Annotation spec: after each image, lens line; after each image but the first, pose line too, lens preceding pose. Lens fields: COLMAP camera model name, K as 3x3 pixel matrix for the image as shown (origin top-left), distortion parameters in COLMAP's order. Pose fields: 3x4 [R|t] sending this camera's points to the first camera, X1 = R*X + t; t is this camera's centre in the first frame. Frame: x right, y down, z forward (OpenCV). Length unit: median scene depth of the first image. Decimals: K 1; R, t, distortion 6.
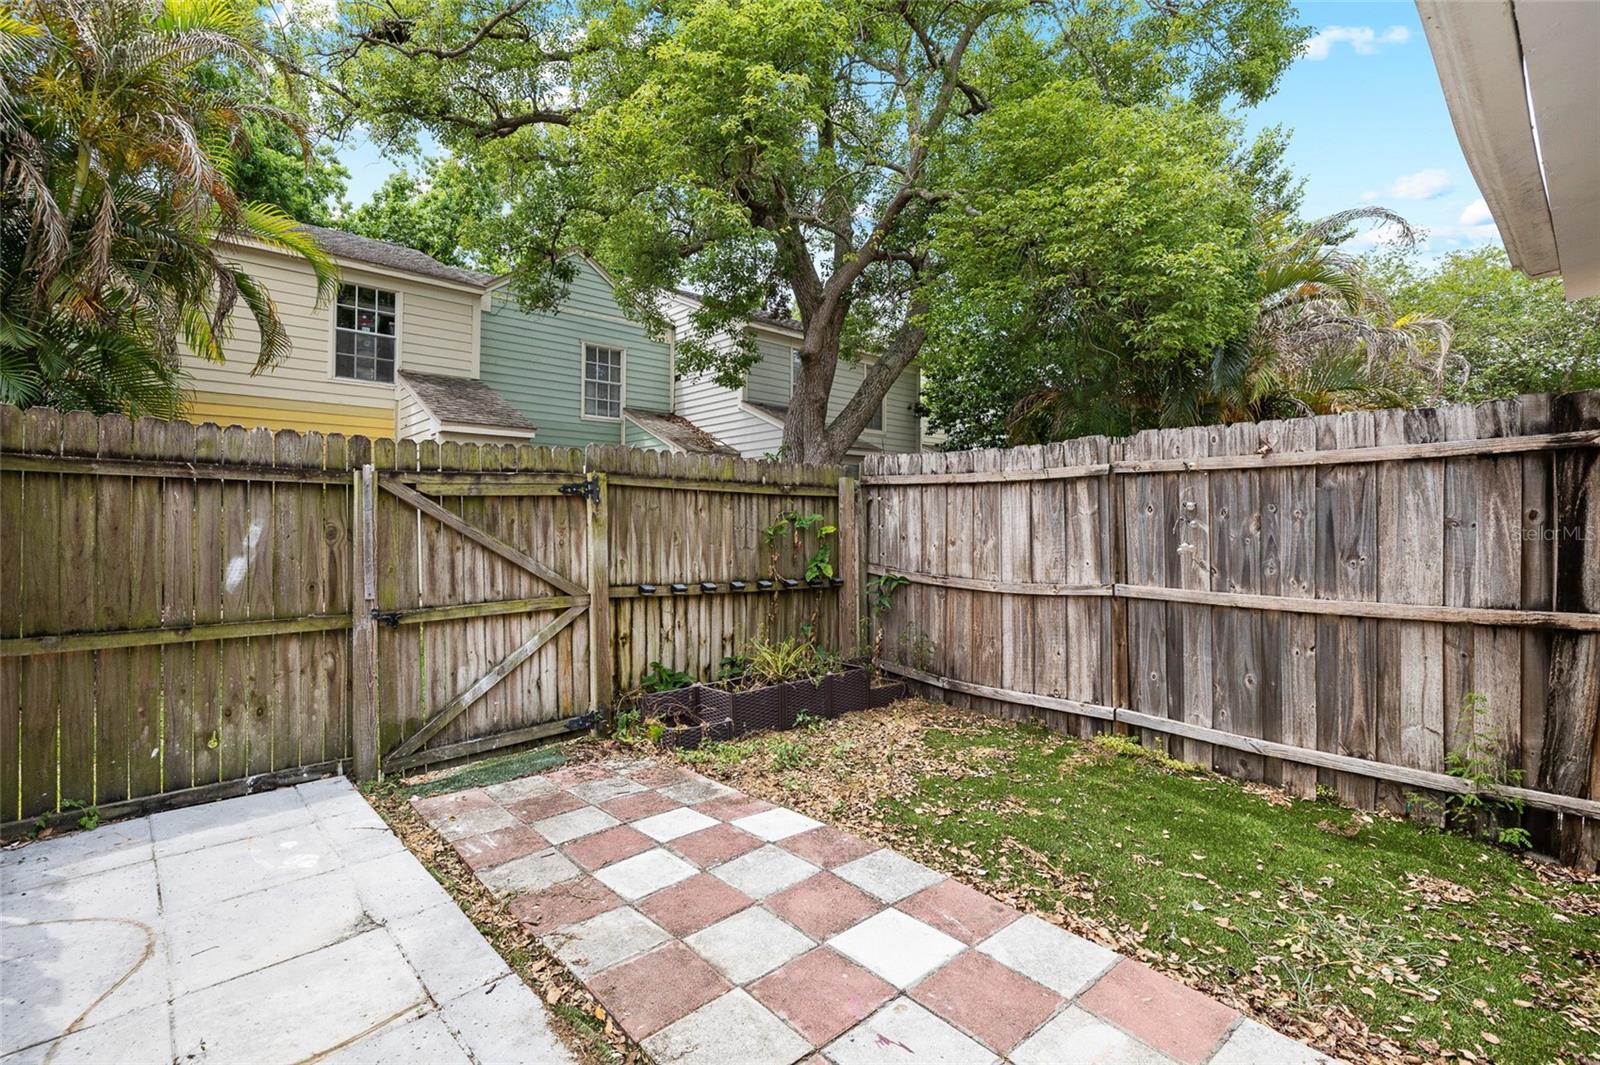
lens RADIAL K [[726.1, 0, 800.5], [0, 726.1, 511.0], [0, 0, 1]] dist [-0.001326, 0.000042]
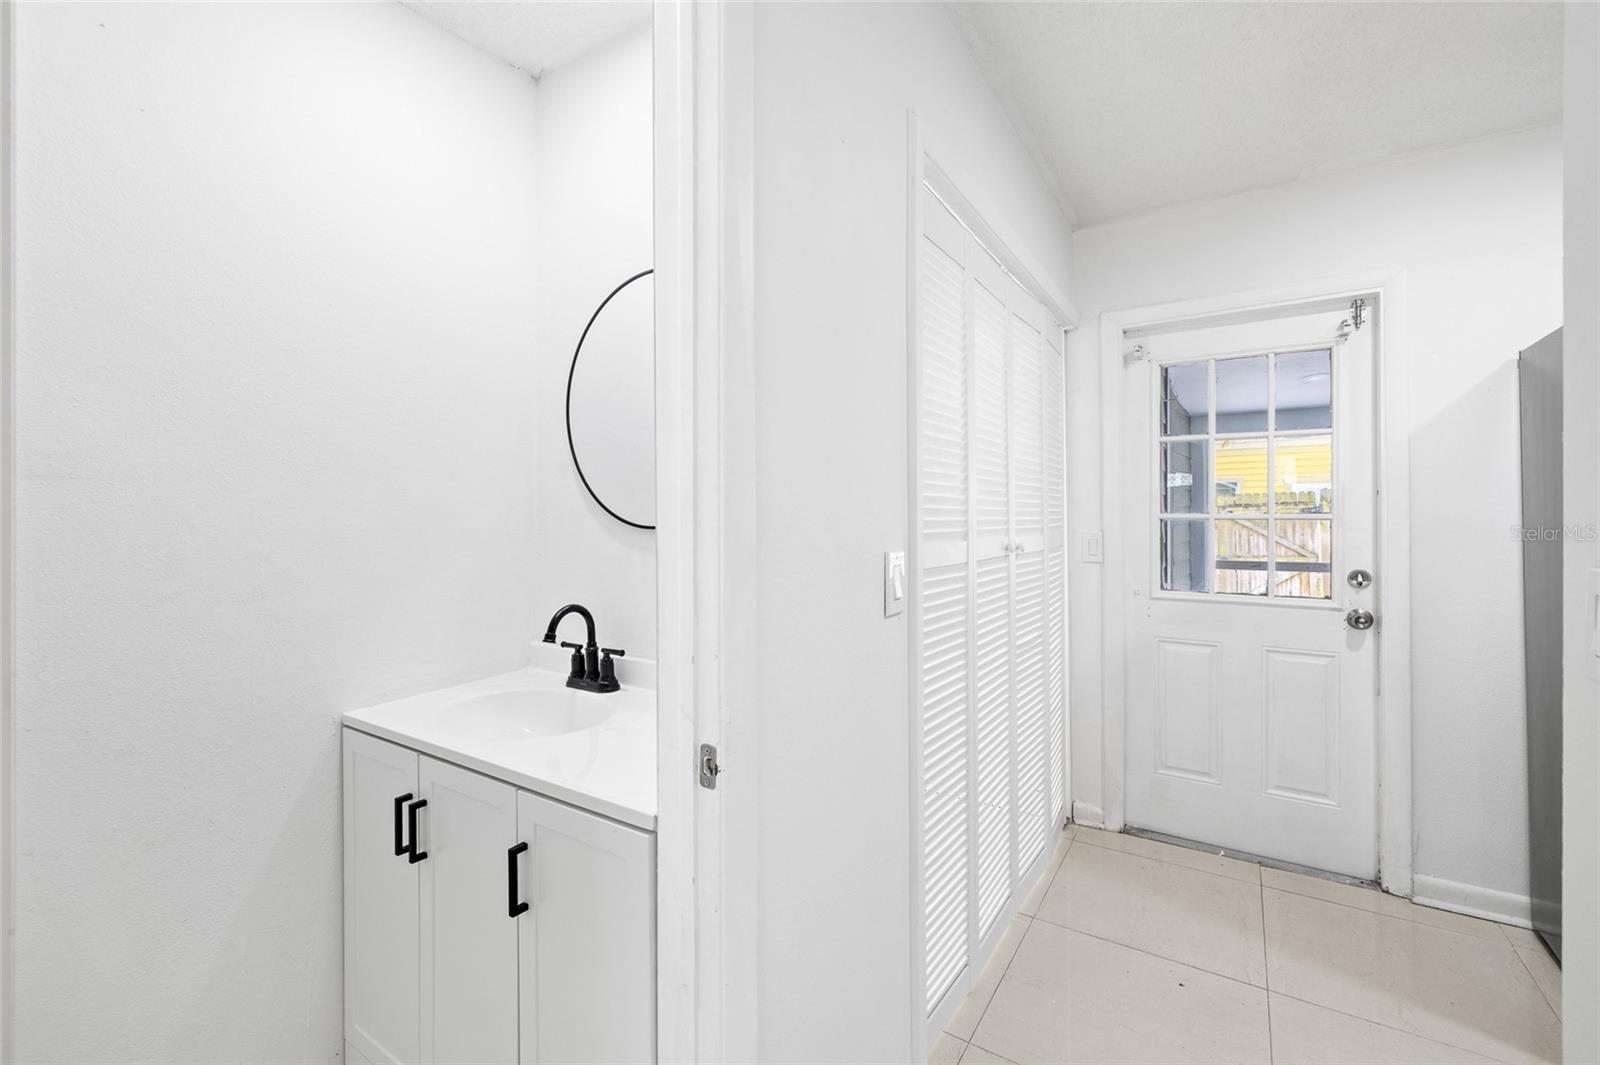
lens RADIAL K [[676.4, 0, 798.2], [0, 676.4, 512.7], [0, 0, 1]] dist [-0.002390, -0.000387]
pose [[0.264297, -0.016565, -0.964299, 1.347835], [0.021268, 0.999709, -0.011345, -0.032985], [0.964207, -0.017510, 0.264572, -1.128682]]
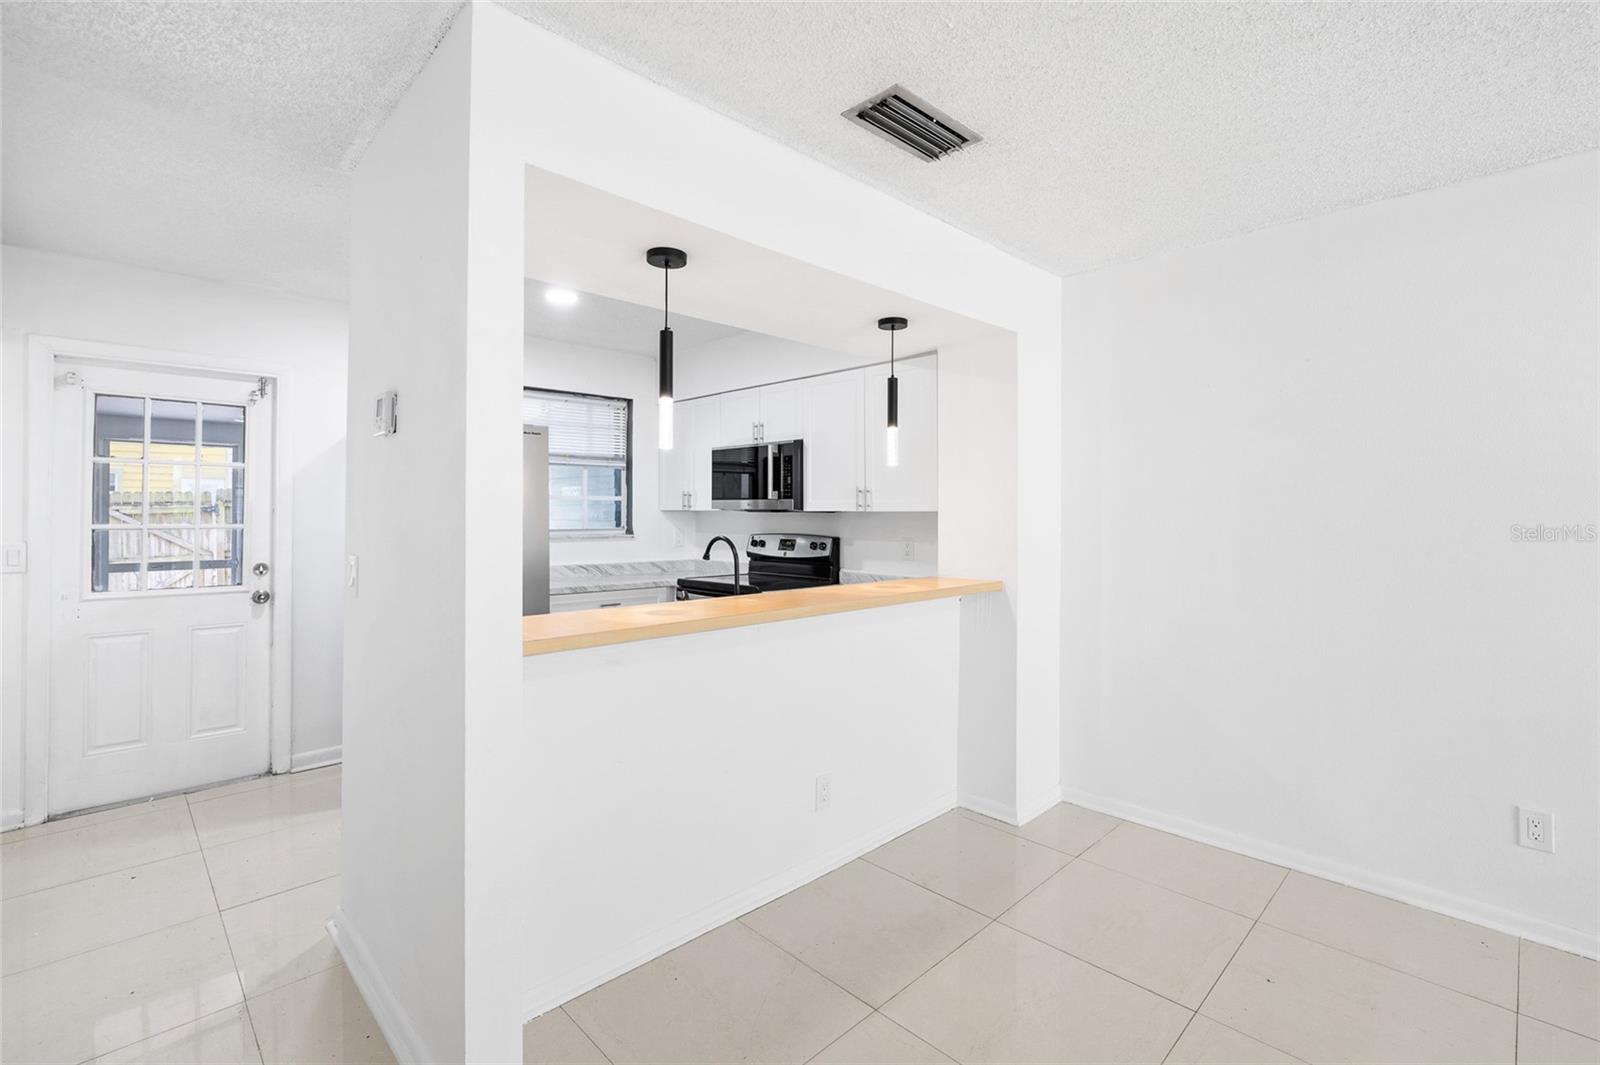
lens RADIAL K [[717.7, 0, 794.8], [0, 717.7, 509.1], [0, 0, 1]] dist [-0.002789, -0.000119]
pose [[0.999060, -0.004566, 0.043115, 1.539370], [0.004011, 0.999908, 0.012945, -0.055929], [-0.043170, -0.012759, 0.998986, -1.427113]]
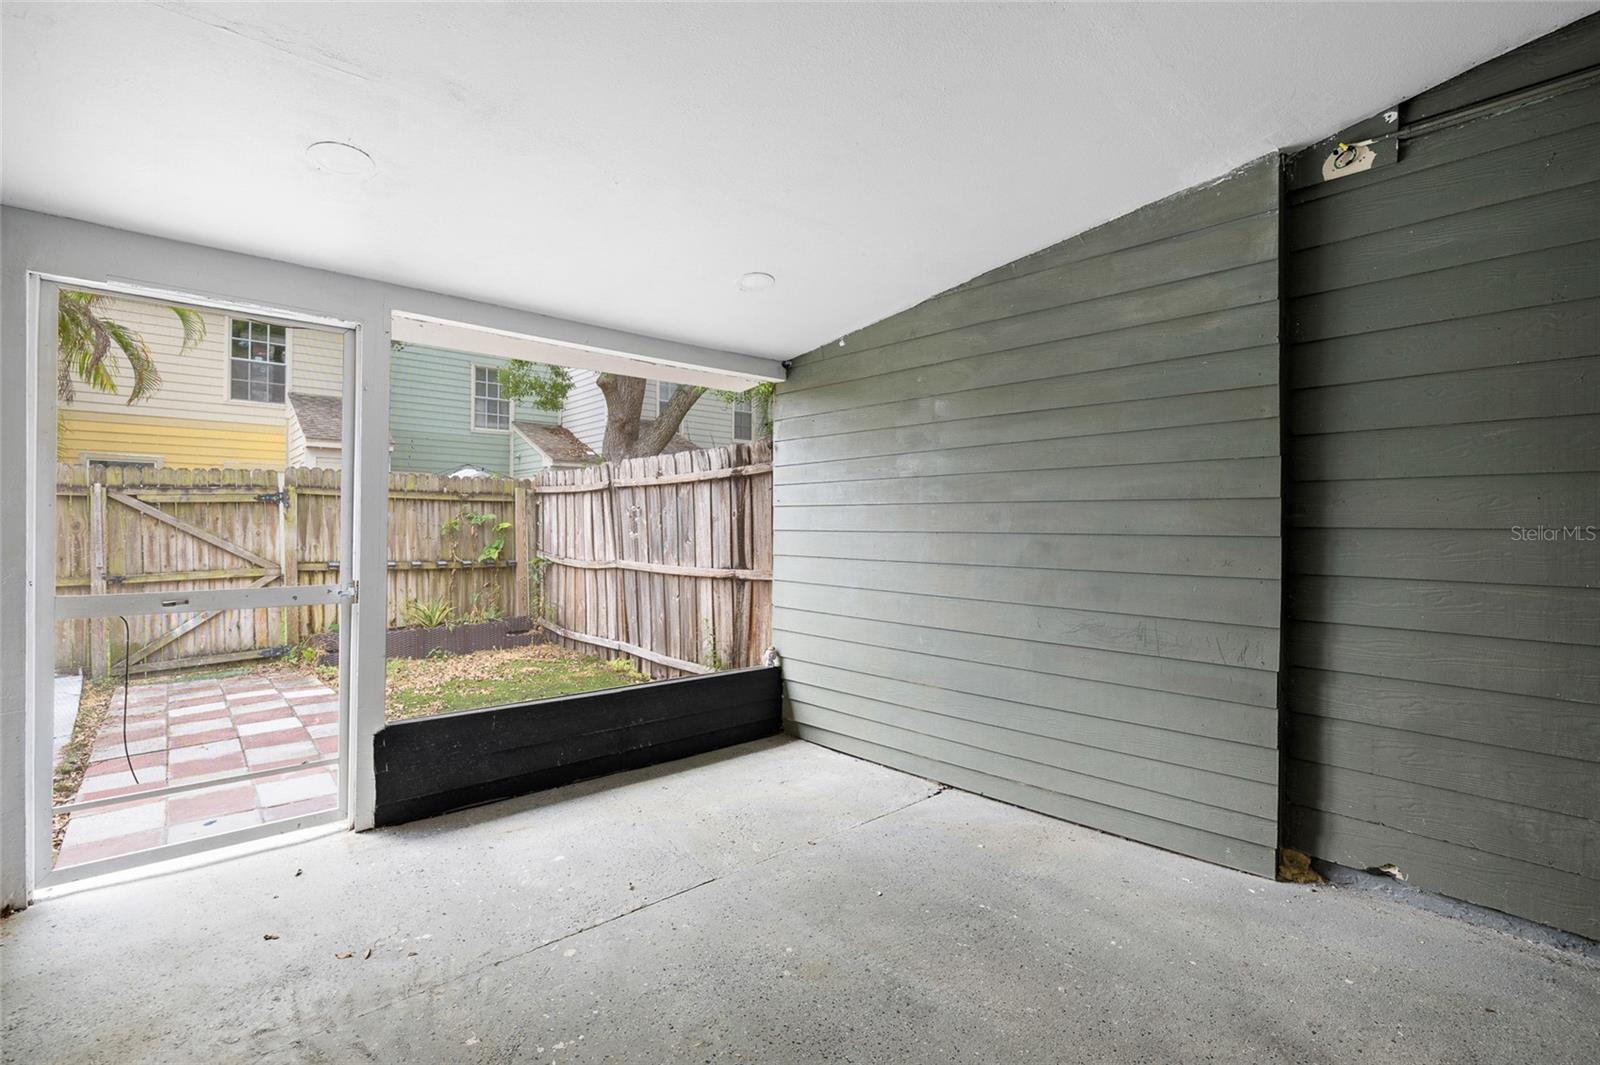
lens RADIAL K [[713.0, 0, 795.2], [0, 713.0, 527.5], [0, 0, 1]] dist [-0.000343, 0.000033]
pose [[1.000000, -0.000532, 0.000151, 0.813616], [0.000529, 0.999758, 0.022002, -0.000009], [-0.000163, -0.022002, 0.999758, -0.495927]]
